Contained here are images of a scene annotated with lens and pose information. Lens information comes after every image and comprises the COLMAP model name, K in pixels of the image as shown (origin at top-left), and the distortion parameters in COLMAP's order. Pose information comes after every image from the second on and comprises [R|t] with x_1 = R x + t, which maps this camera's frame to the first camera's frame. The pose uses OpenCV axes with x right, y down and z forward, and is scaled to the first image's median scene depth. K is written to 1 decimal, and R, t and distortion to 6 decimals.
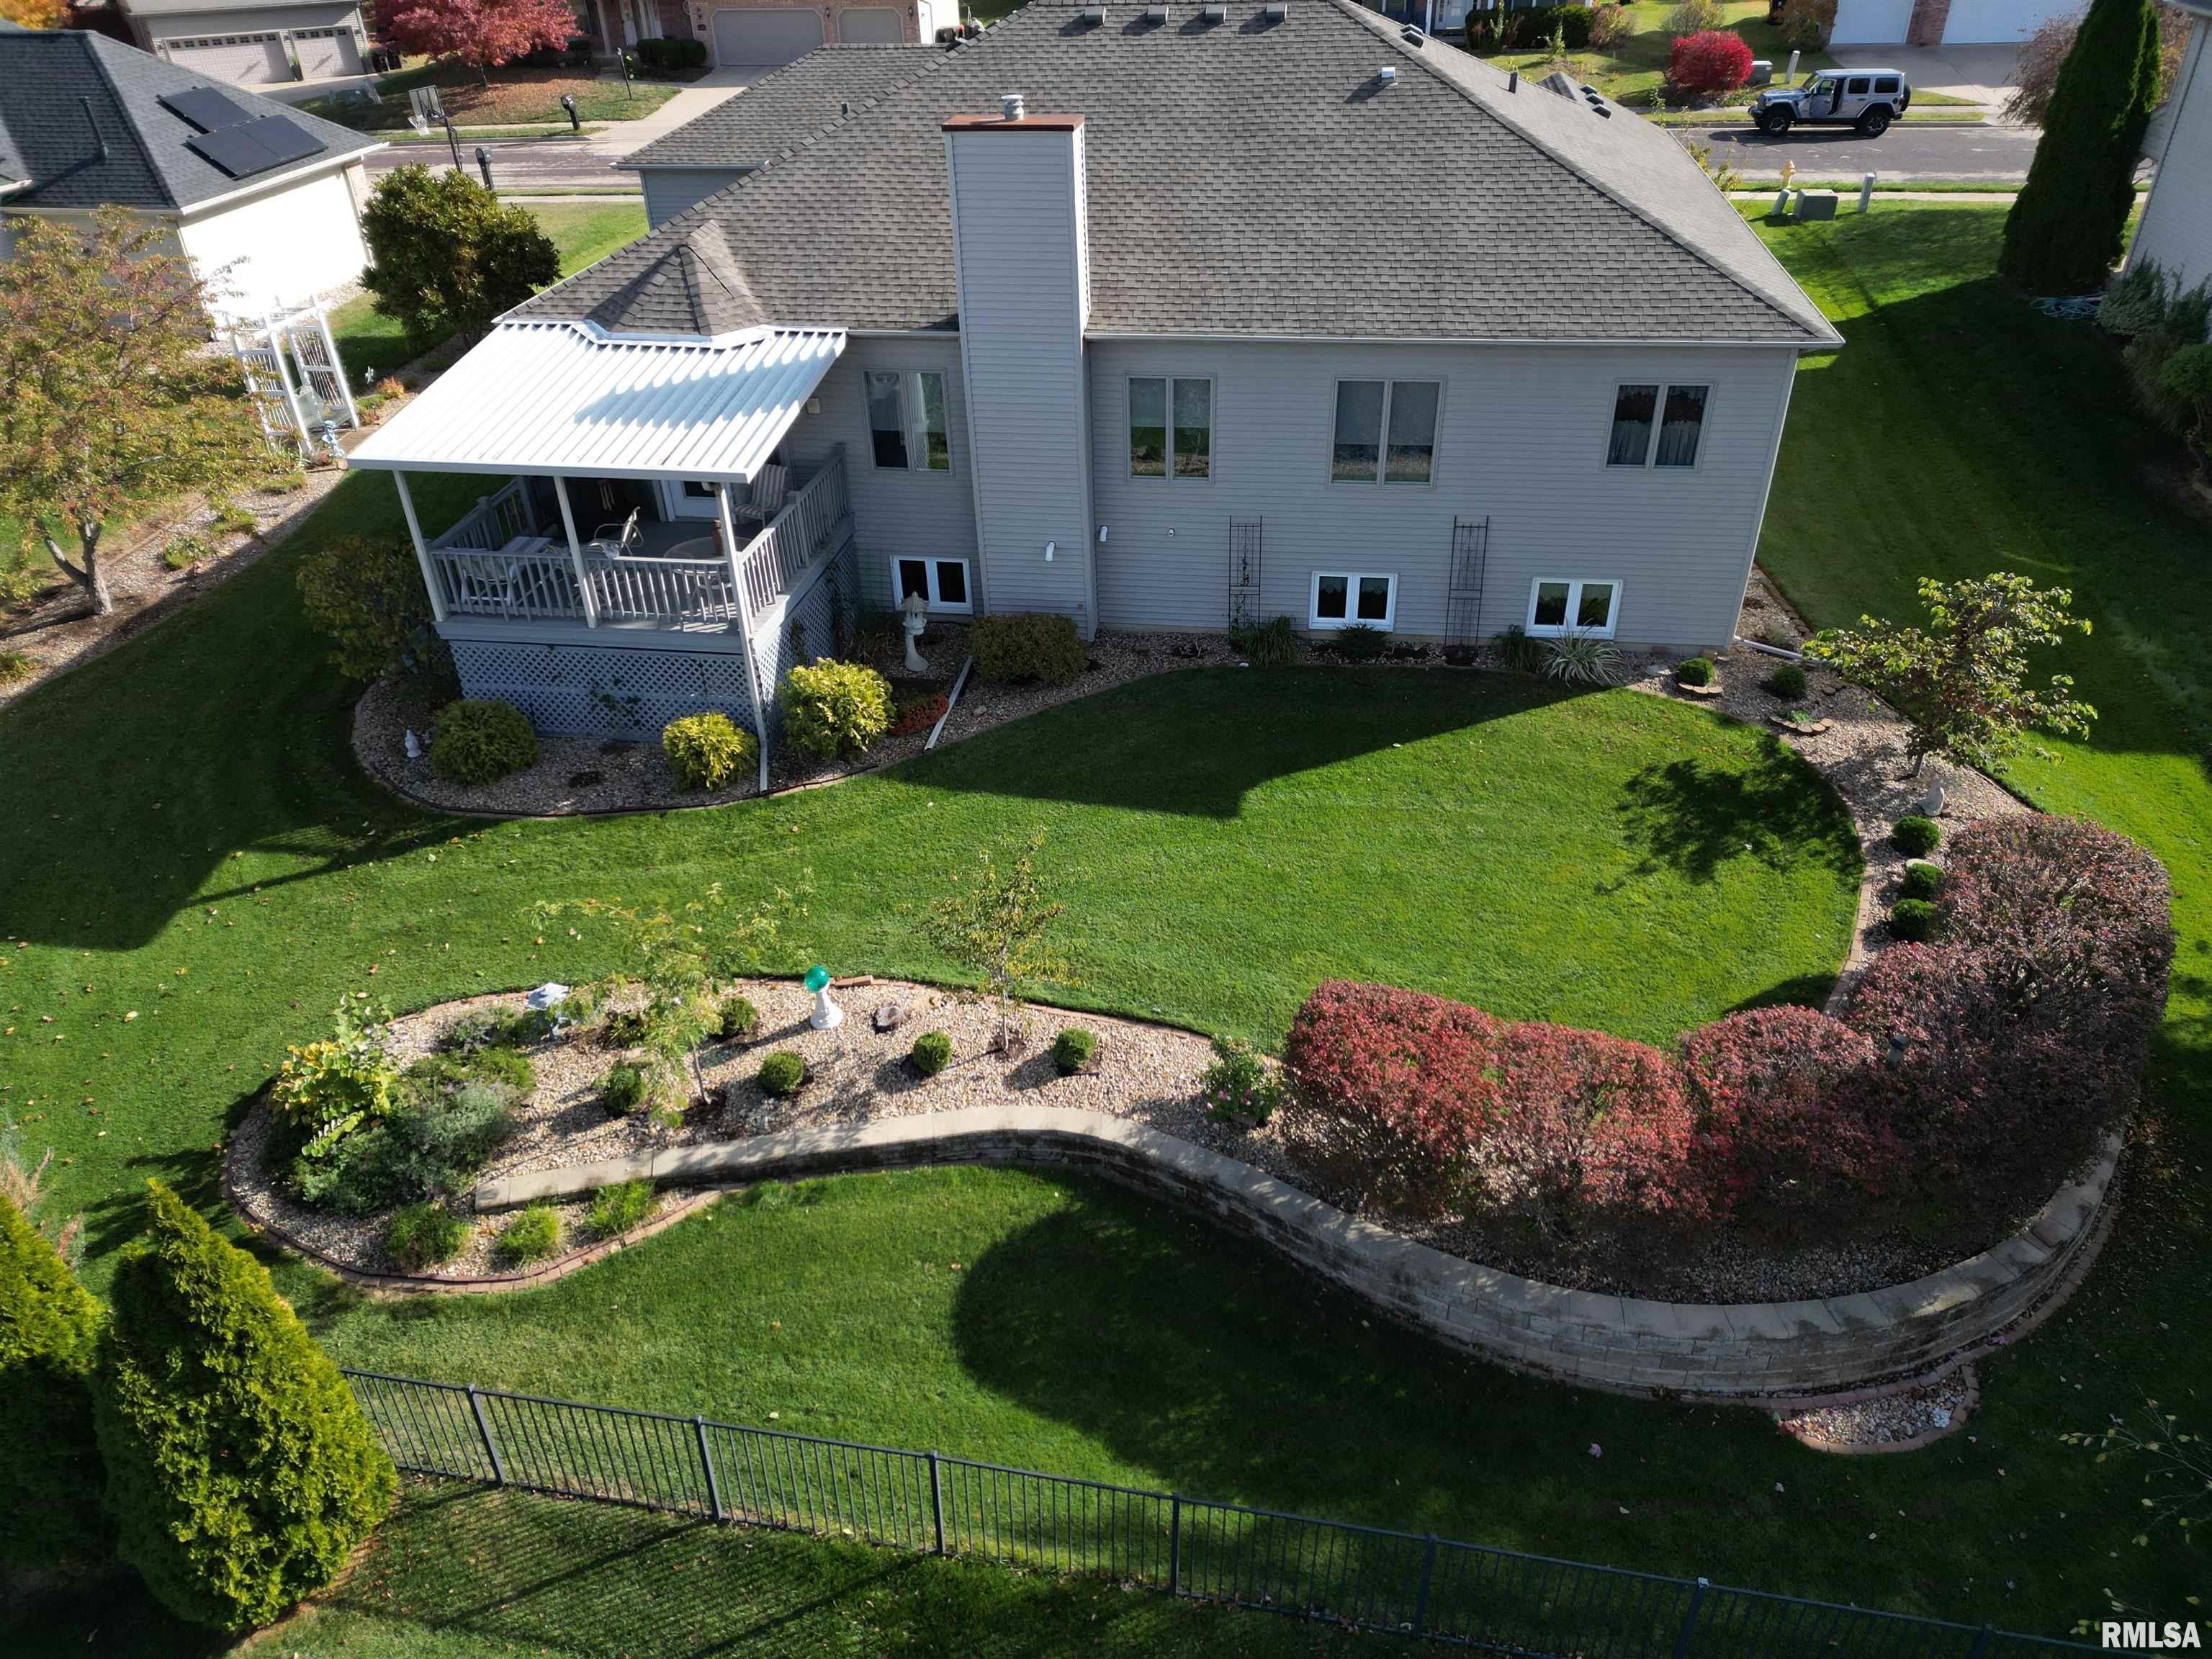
lens RADIAL K [[1513.5, 0, 1098.3], [0, 1513.5, 838.9], [0, 0, 1]] dist [0.058300, -0.037637]
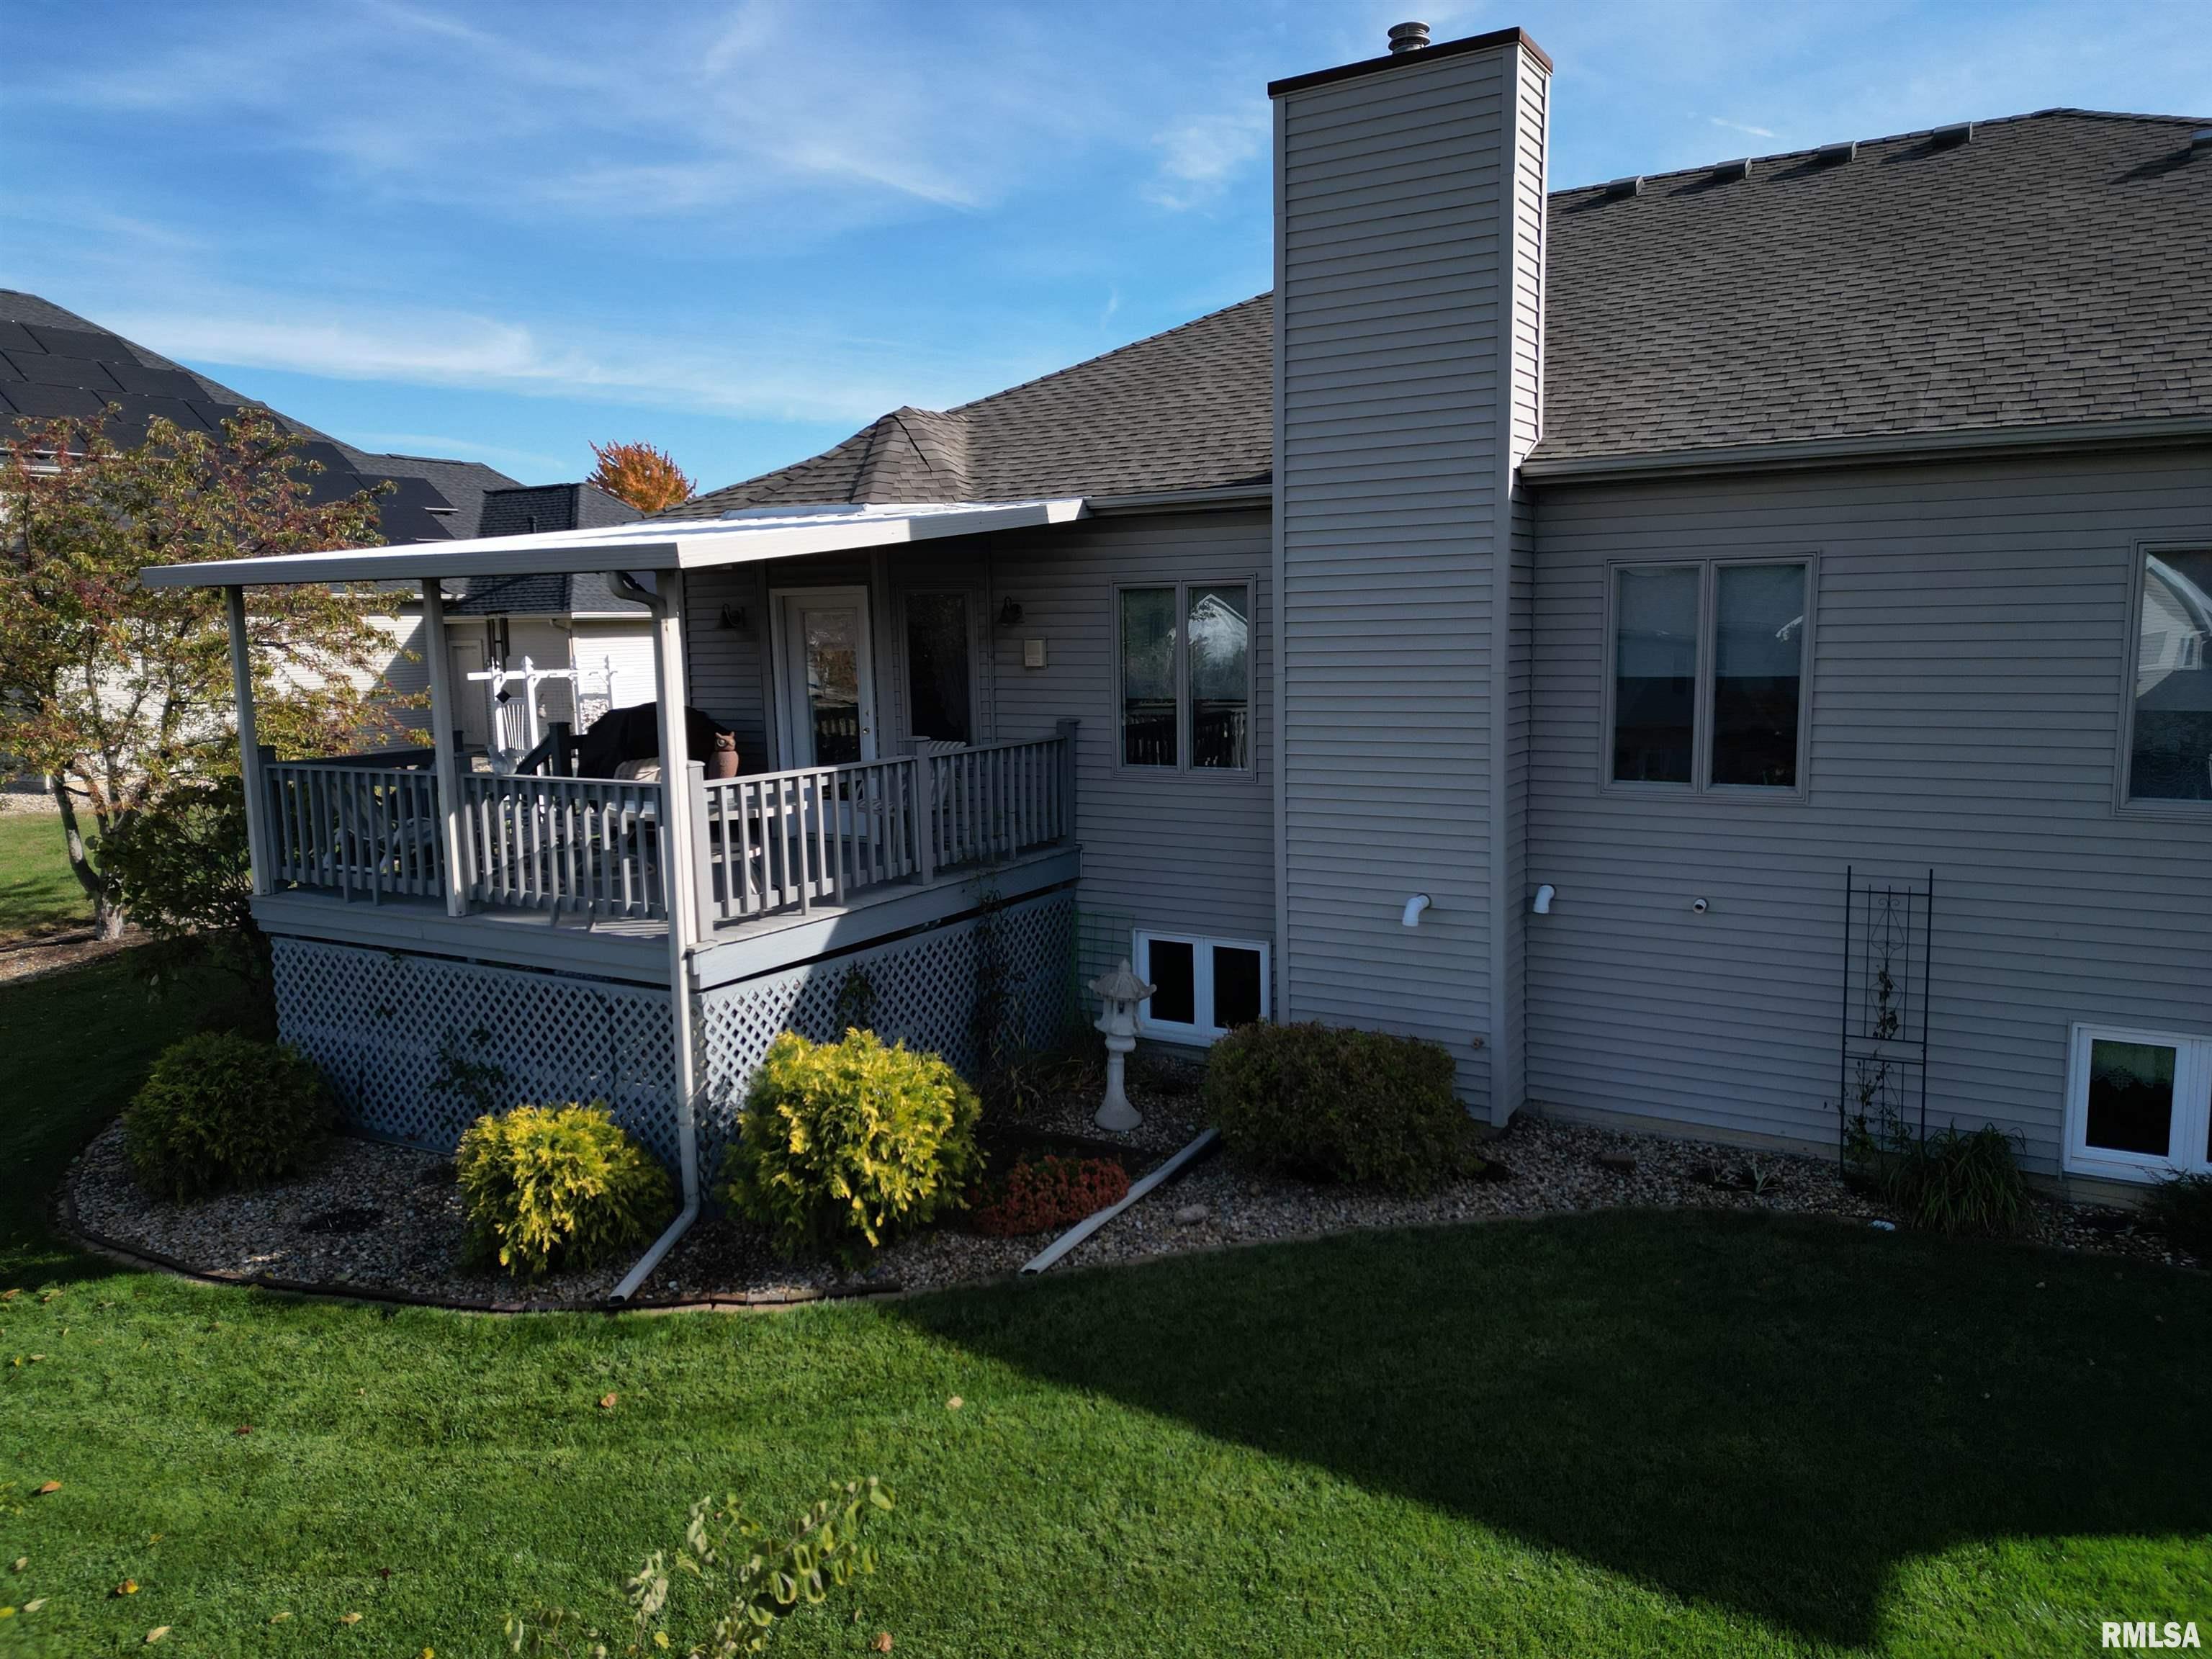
lens RADIAL K [[1513.5, 0, 1098.8], [0, 1513.5, 837.8], [0, 0, 1]] dist [0.058300, -0.037637]
pose [[0.930329, 0.055569, -0.362493, 0.048646], [-0.203015, 0.901215, -0.382878, -0.010621], [0.305408, 0.429794, 0.849708, 0.592625]]
